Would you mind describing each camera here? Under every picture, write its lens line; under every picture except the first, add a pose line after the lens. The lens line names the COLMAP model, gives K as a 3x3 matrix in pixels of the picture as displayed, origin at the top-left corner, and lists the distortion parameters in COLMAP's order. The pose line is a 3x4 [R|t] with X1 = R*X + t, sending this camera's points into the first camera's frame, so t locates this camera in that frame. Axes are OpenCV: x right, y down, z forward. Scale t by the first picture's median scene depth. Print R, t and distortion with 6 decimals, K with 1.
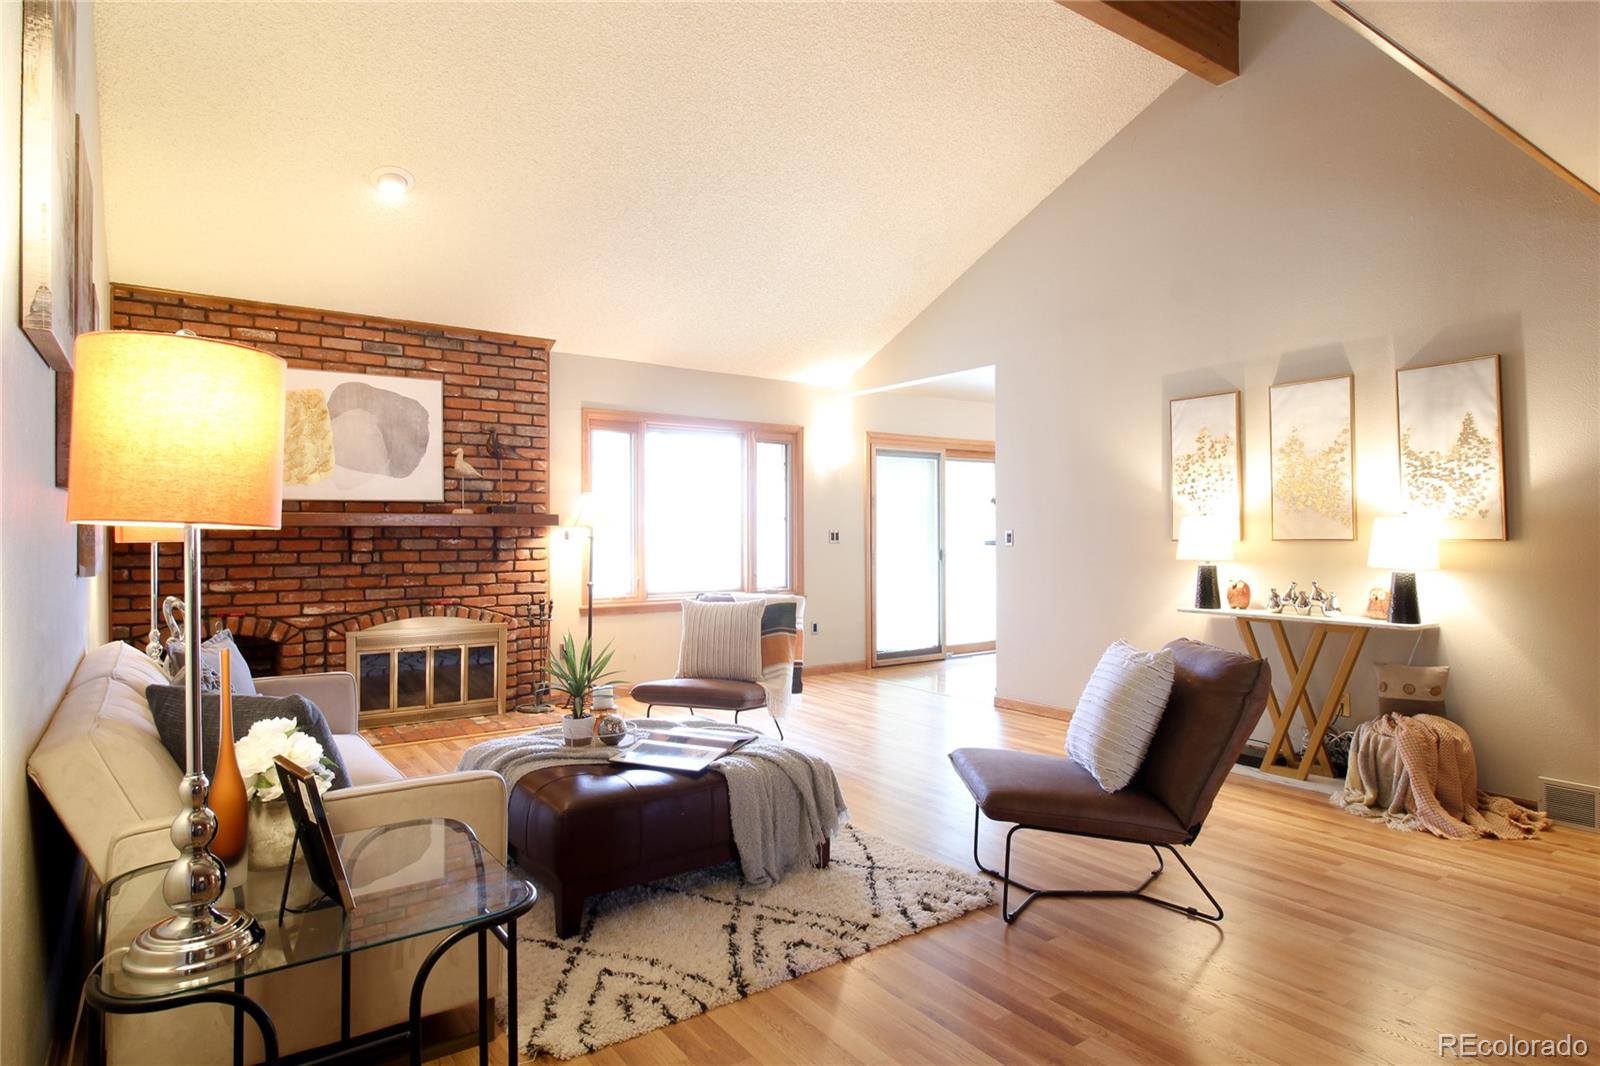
lens RADIAL K [[895.6, 0, 836.9], [0, 895.6, 524.6], [0, 0, 1]] dist [0.004641, -0.002746]
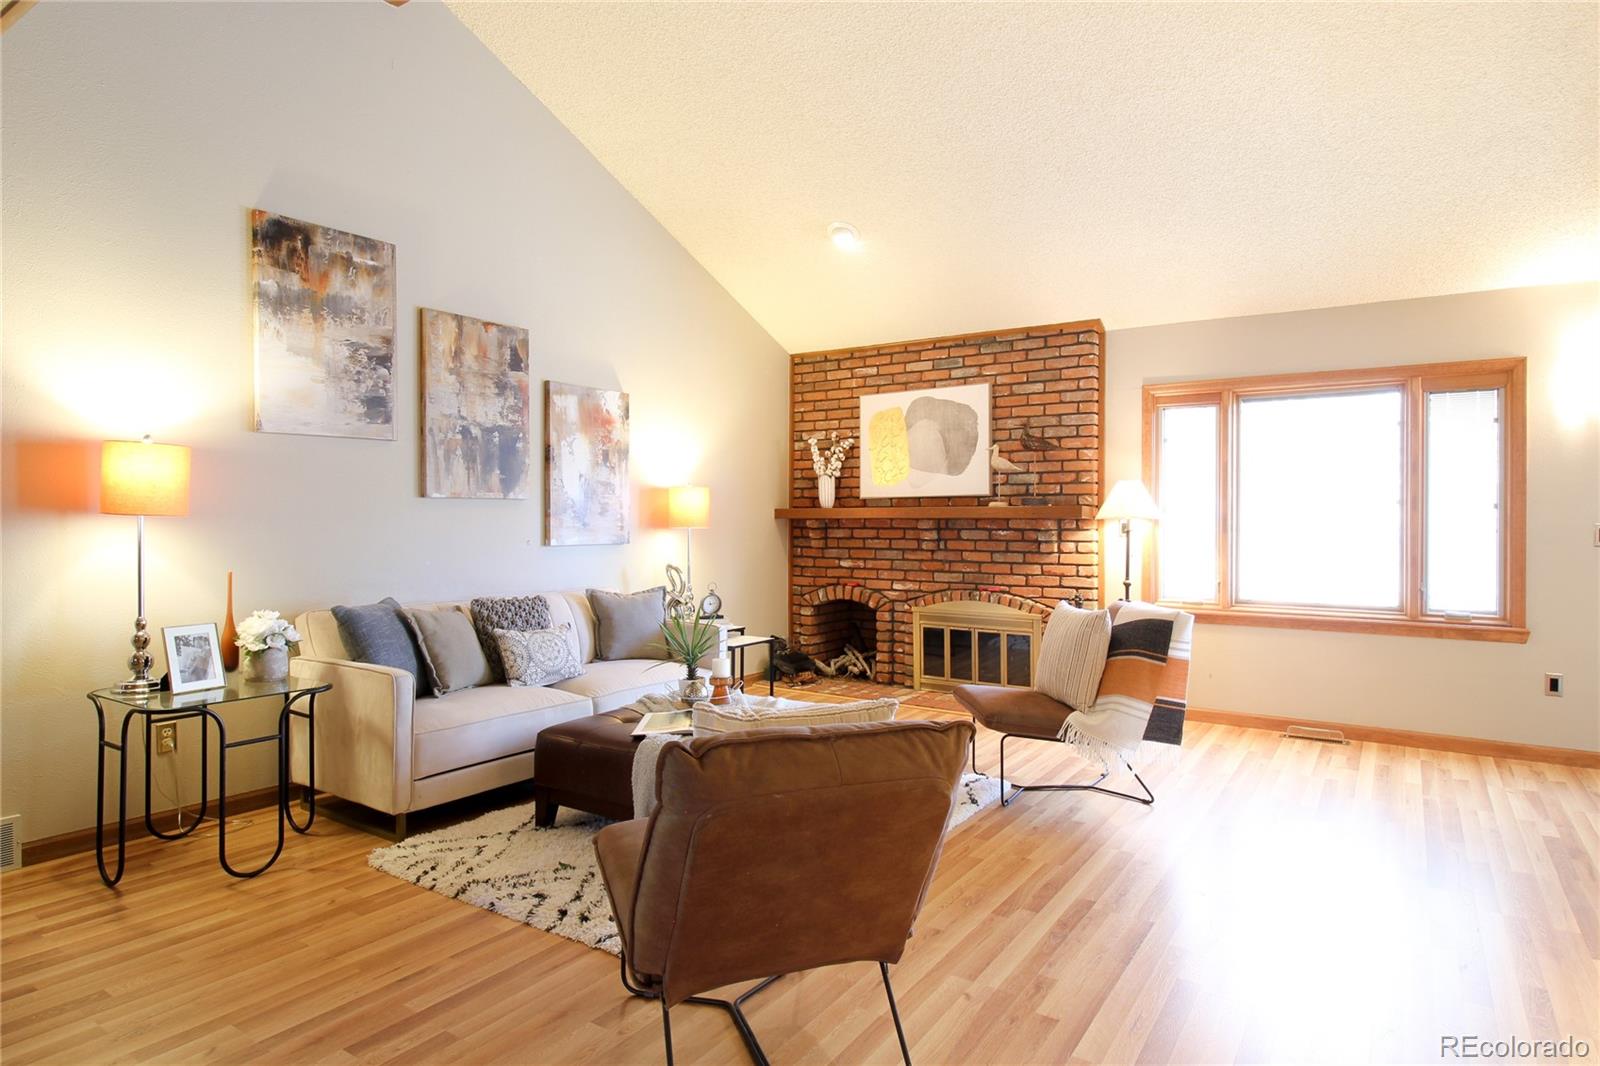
lens RADIAL K [[895.6, 0, 797.6], [0, 895.6, 524.3], [0, 0, 1]] dist [0.004641, -0.002746]
pose [[0.345046, 0.004532, -0.938575, 0.489887], [0.000749, 0.999987, 0.005103, 0.003227], [0.938586, -0.002464, 0.345038, 0.412438]]
